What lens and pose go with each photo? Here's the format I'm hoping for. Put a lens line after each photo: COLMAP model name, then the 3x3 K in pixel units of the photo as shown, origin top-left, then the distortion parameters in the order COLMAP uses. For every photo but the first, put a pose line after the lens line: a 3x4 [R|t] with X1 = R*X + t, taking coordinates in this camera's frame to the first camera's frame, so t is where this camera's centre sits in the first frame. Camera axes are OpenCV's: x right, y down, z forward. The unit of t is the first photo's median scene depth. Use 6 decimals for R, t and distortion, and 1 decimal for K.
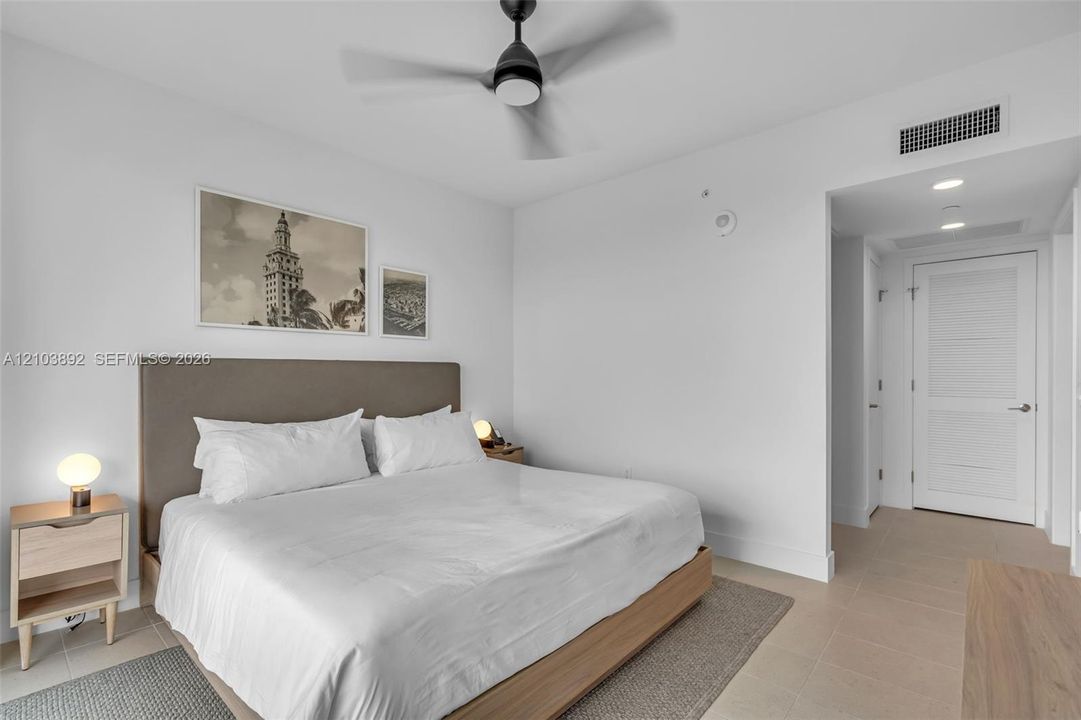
lens RADIAL K [[498.1, 0, 541.1], [0, 498.1, 366.3], [0, 0, 1]] dist [-0.000062, 0.000749]
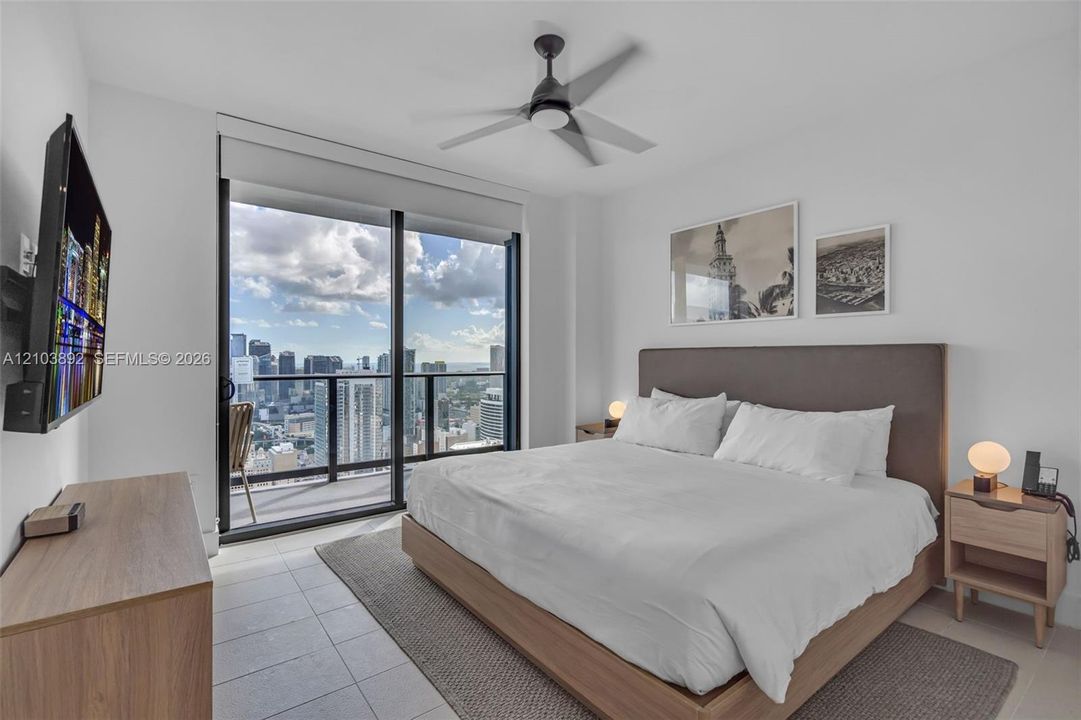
lens RADIAL K [[498.1, 0, 541.4], [0, 498.1, 358.0], [0, 0, 1]] dist [-0.000062, 0.000749]
pose [[-0.187364, -0.004854, -0.982279, 0.652450], [0.007066, 0.999955, -0.006289, 0.013977], [0.982265, -0.008119, -0.187321, 0.712716]]
